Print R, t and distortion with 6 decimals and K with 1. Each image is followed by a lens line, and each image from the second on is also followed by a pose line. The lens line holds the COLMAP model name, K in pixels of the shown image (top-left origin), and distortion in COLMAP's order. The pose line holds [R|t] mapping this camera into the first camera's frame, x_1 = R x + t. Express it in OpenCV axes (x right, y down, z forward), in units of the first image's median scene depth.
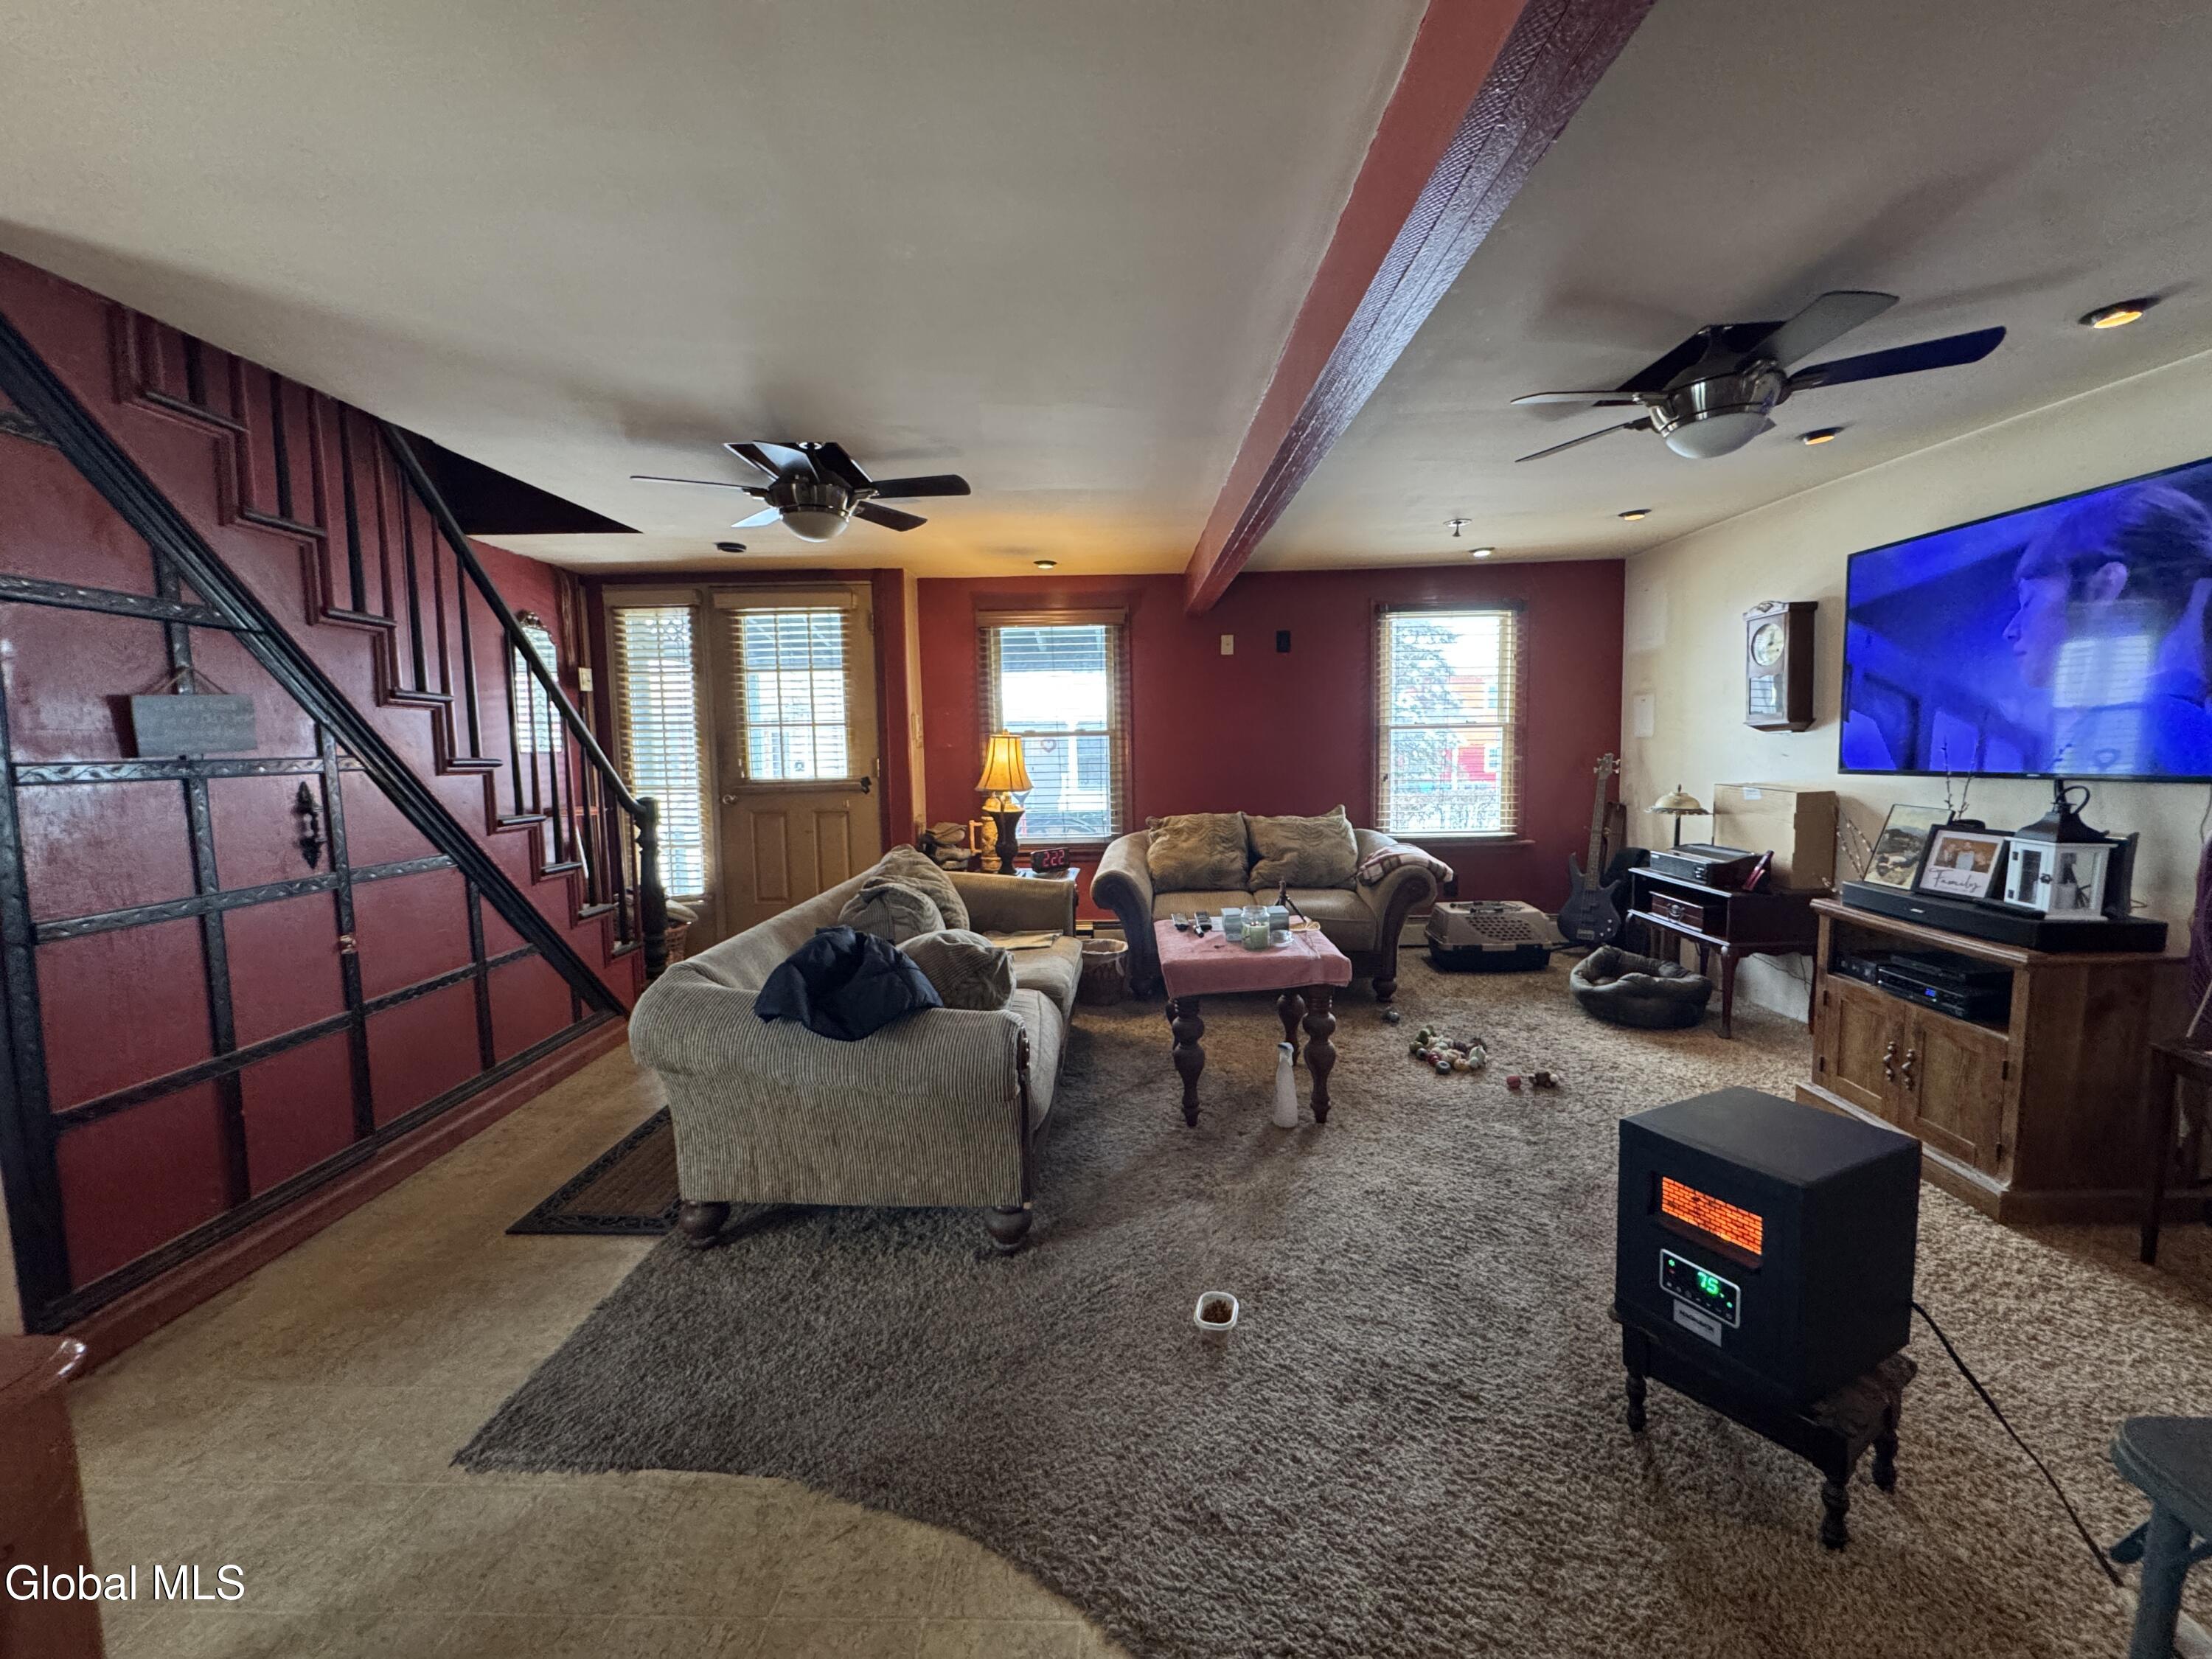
lens RADIAL K [[898.5, 0, 1108.3], [0, 898.5, 826.7], [0, 0, 1]] dist [-0.003326, 0.001282]
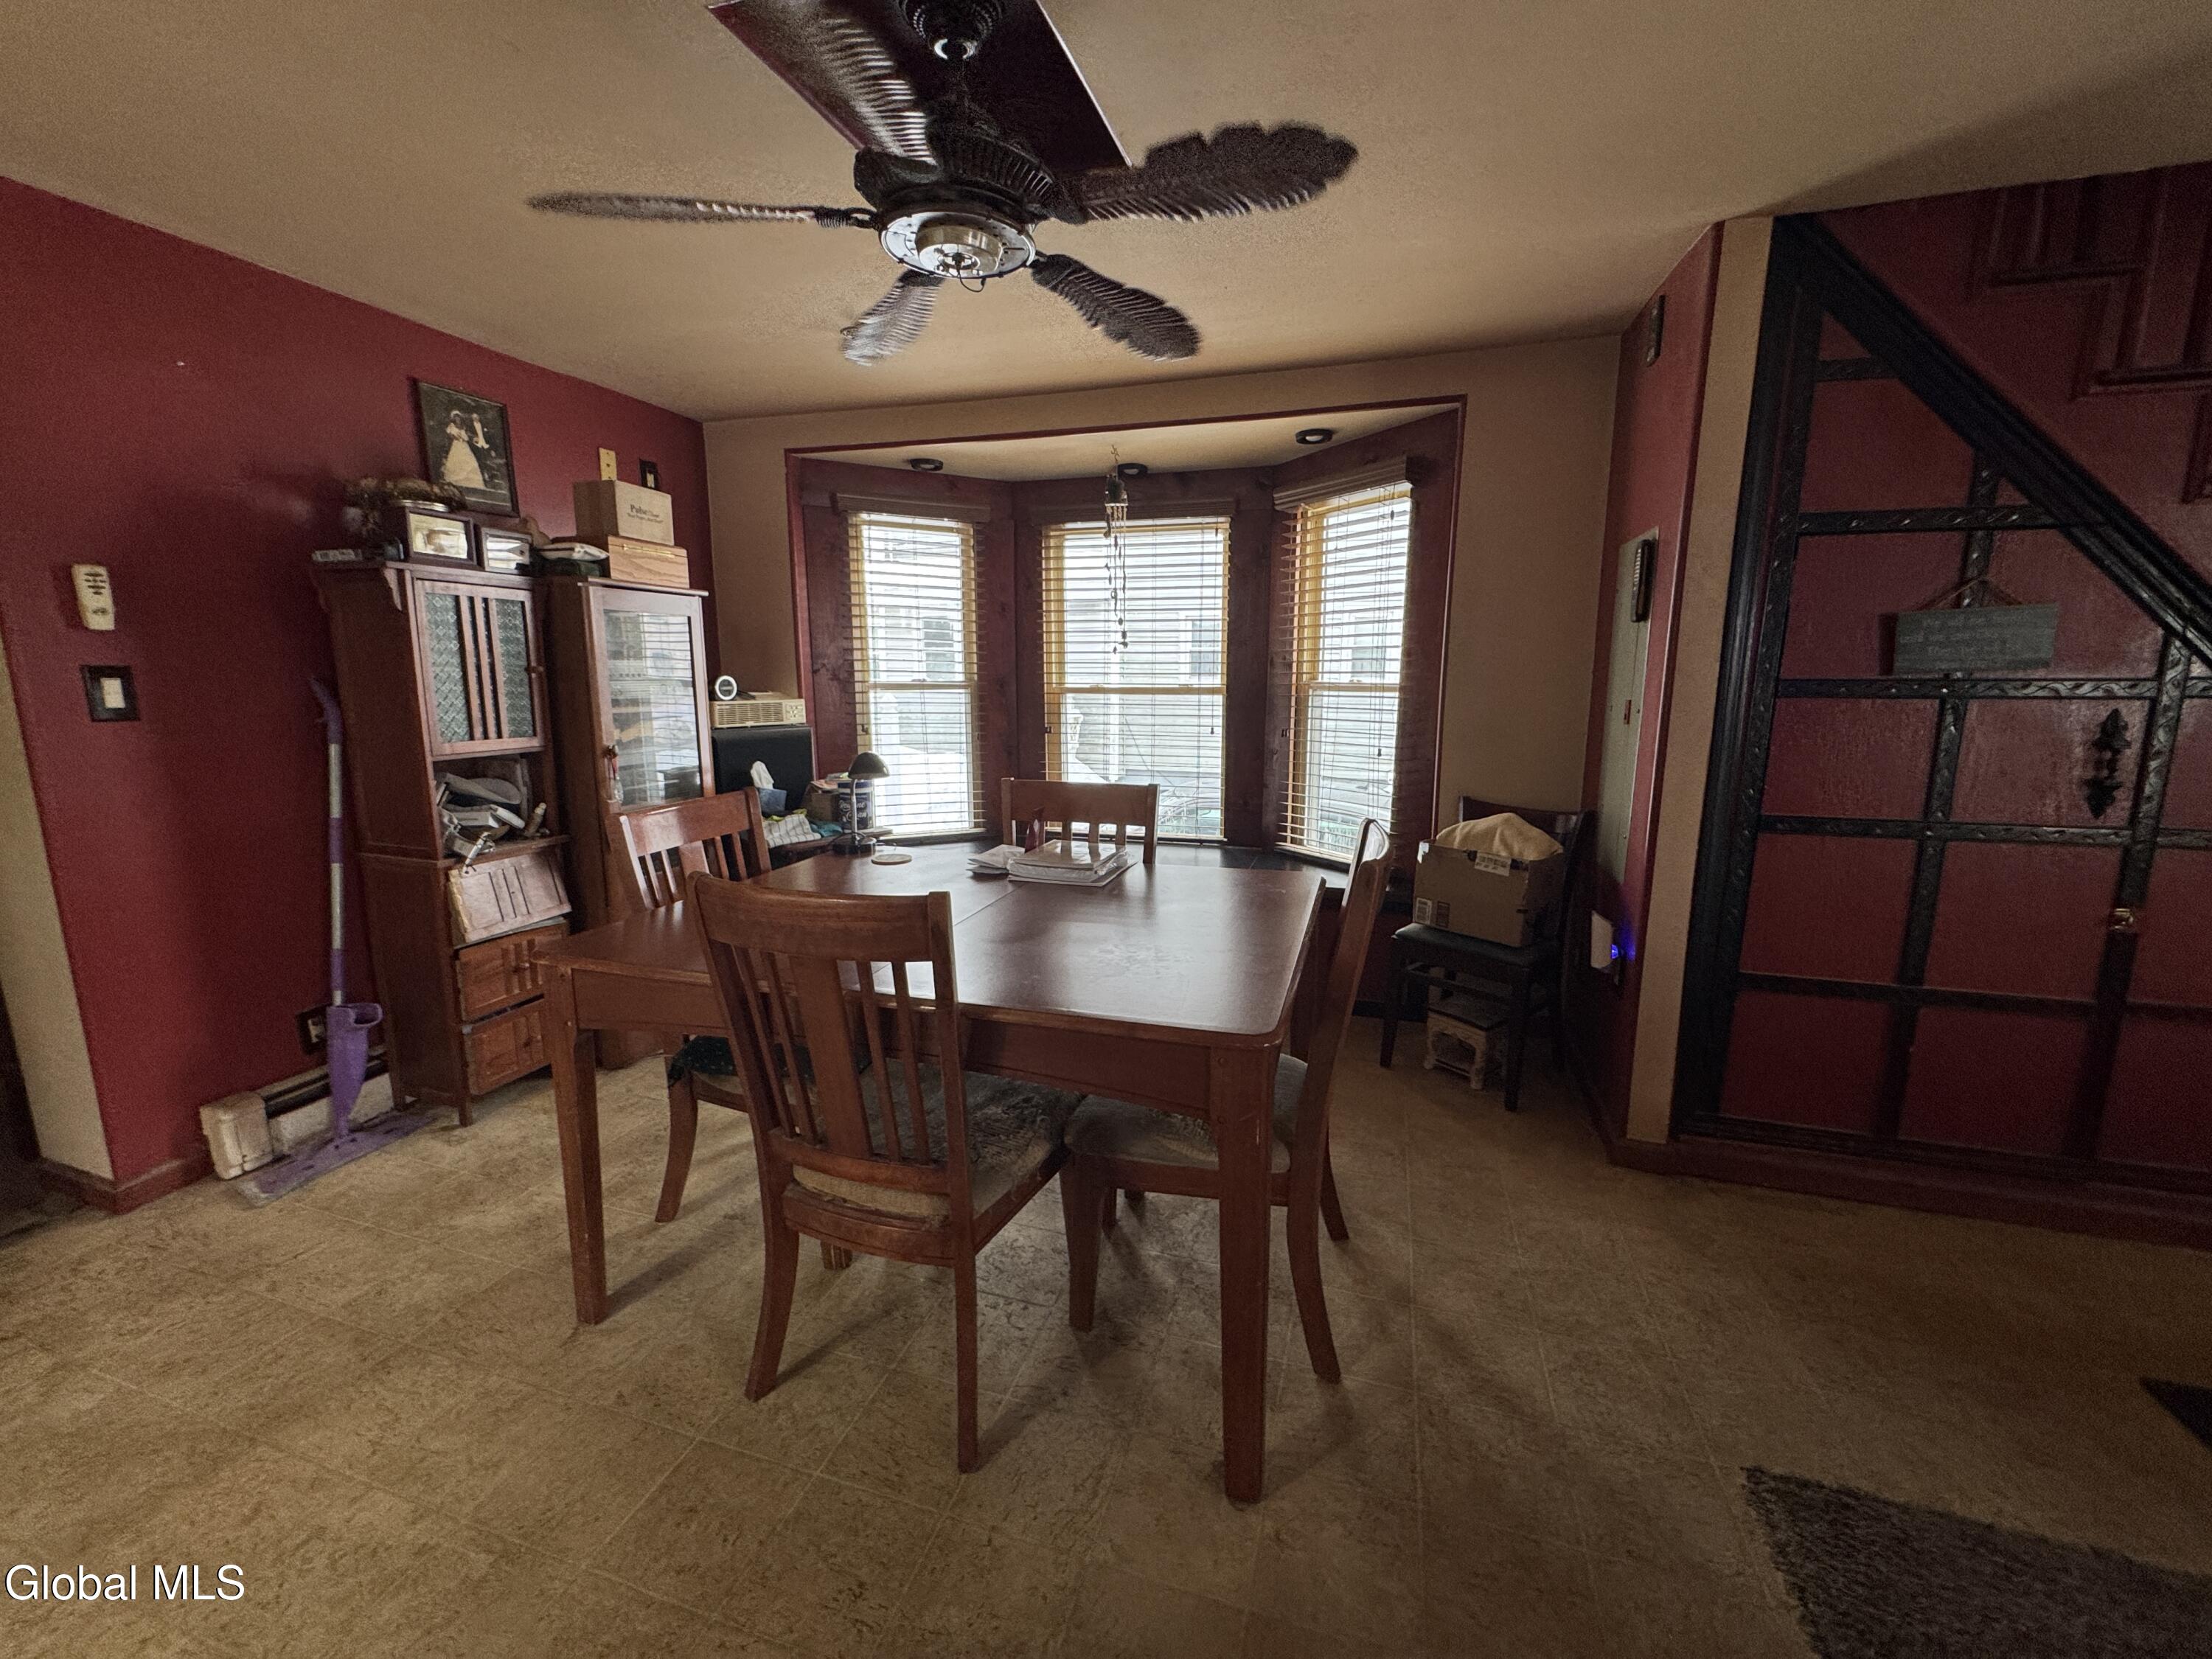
lens RADIAL K [[898.5, 0, 1094.5], [0, 898.5, 818.5], [0, 0, 1]] dist [-0.003326, 0.001282]
pose [[-0.283342, 0.173000, -0.943286, 0.128258], [-0.083535, 0.975404, 0.203983, -0.040185], [0.955374, 0.136594, -0.261922, 0.337956]]
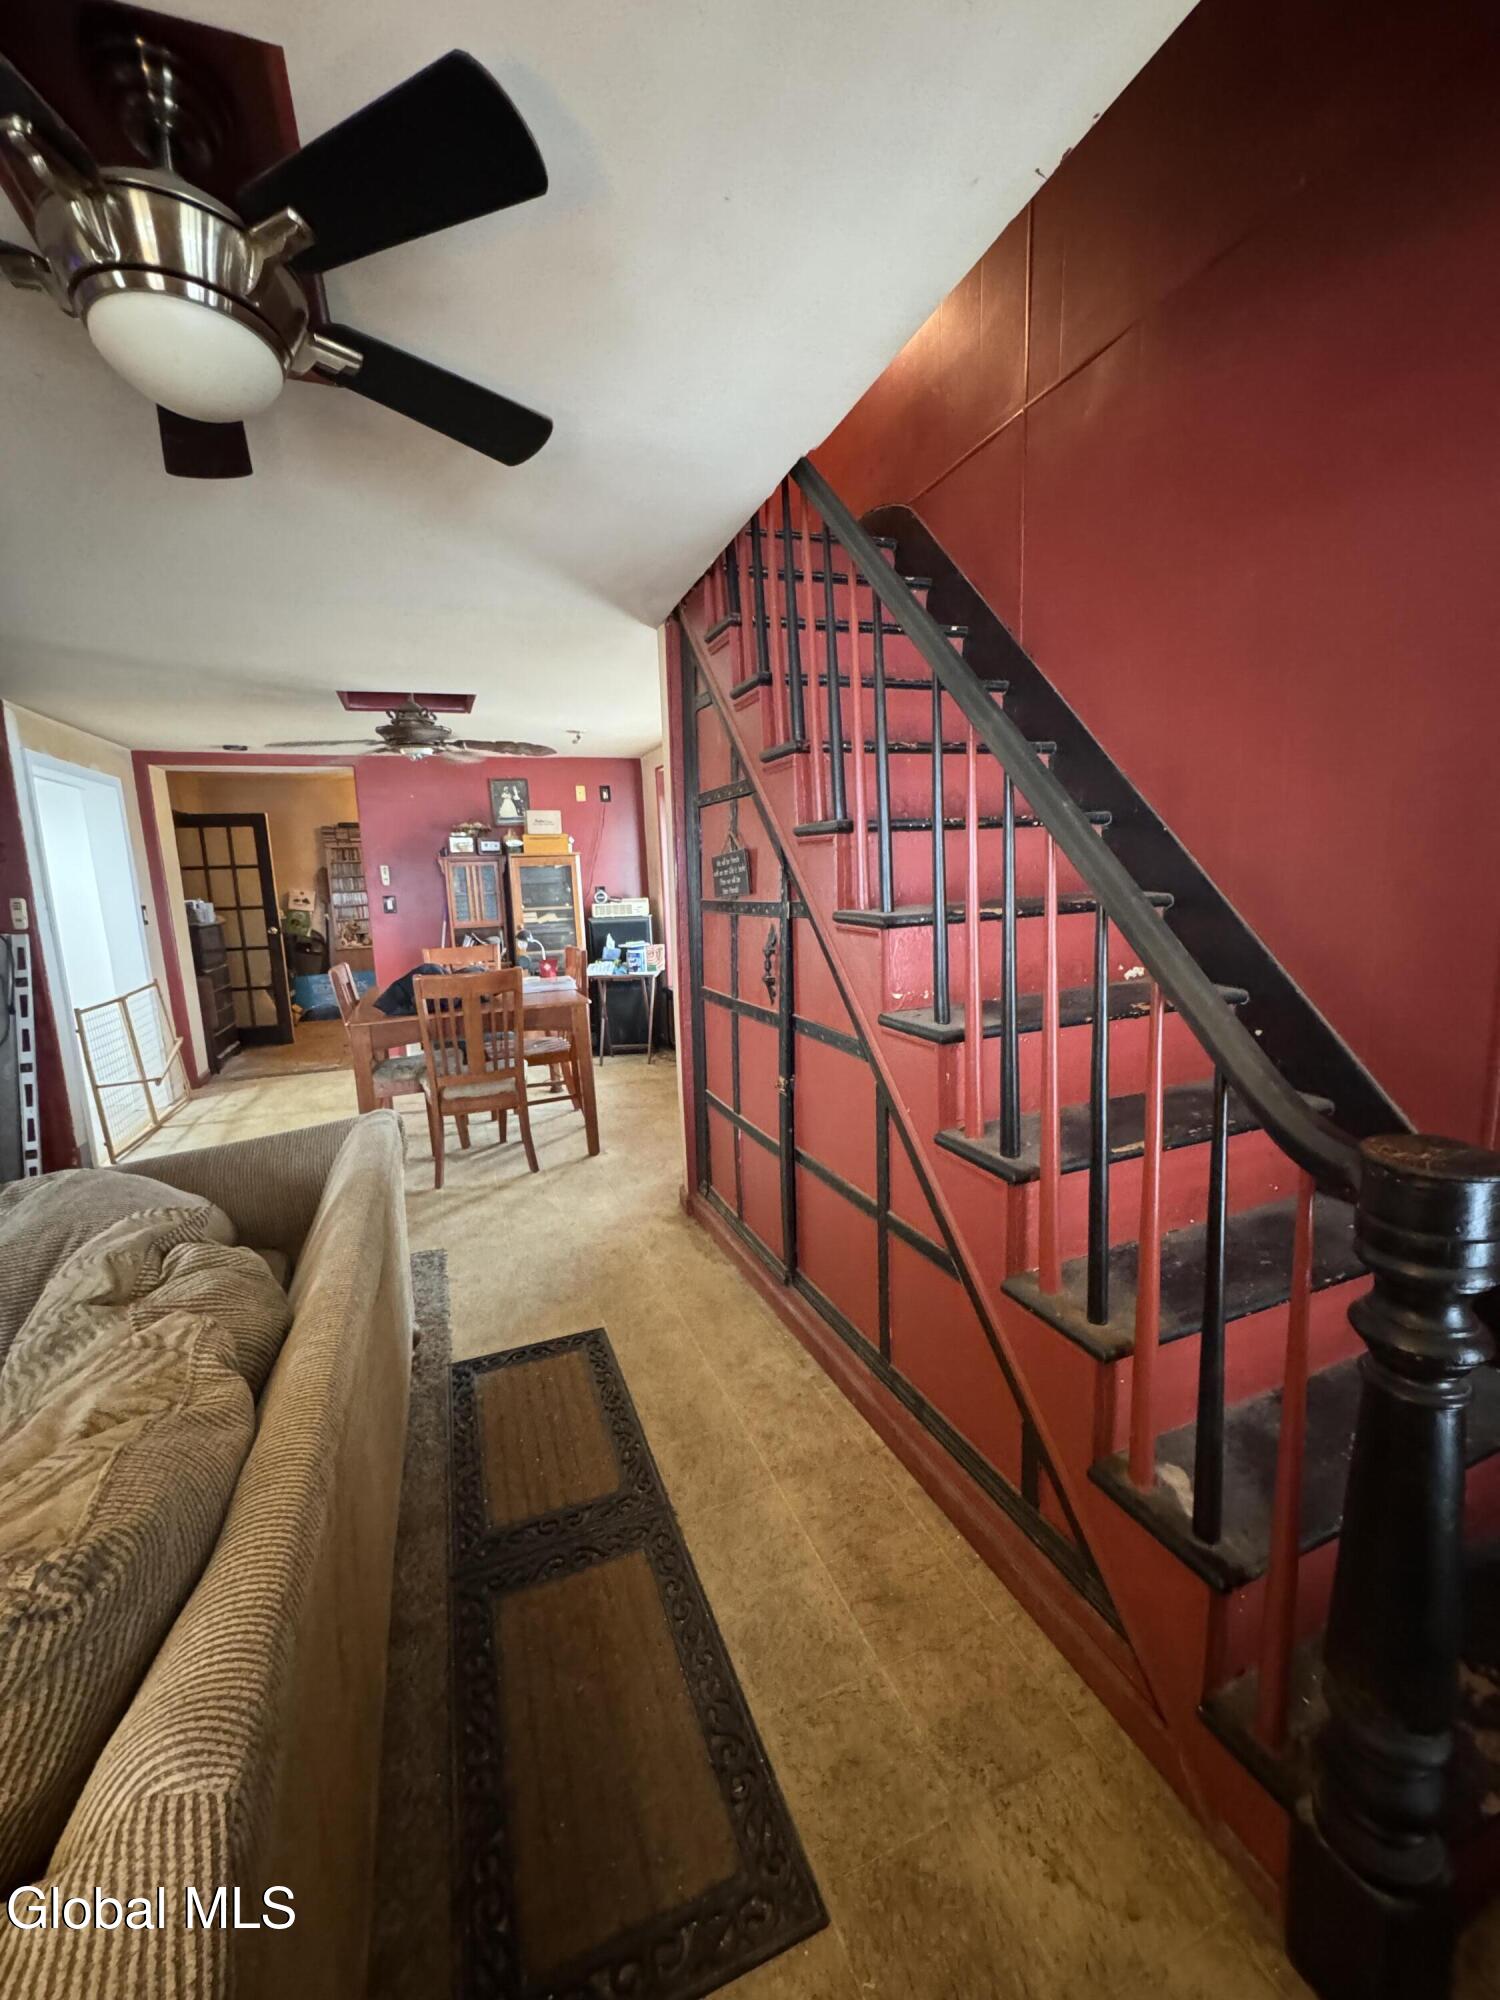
lens RADIAL K [[812.4, 0, 732.2], [0, 812.4, 994.6], [0, 0, 1]] dist [-0.003326, 0.001282]
pose [[-0.930612, 0.099624, -0.352188, -0.465645], [0.017020, 0.972981, 0.230255, -0.178544], [0.365611, 0.208284, -0.907164, 1.785209]]
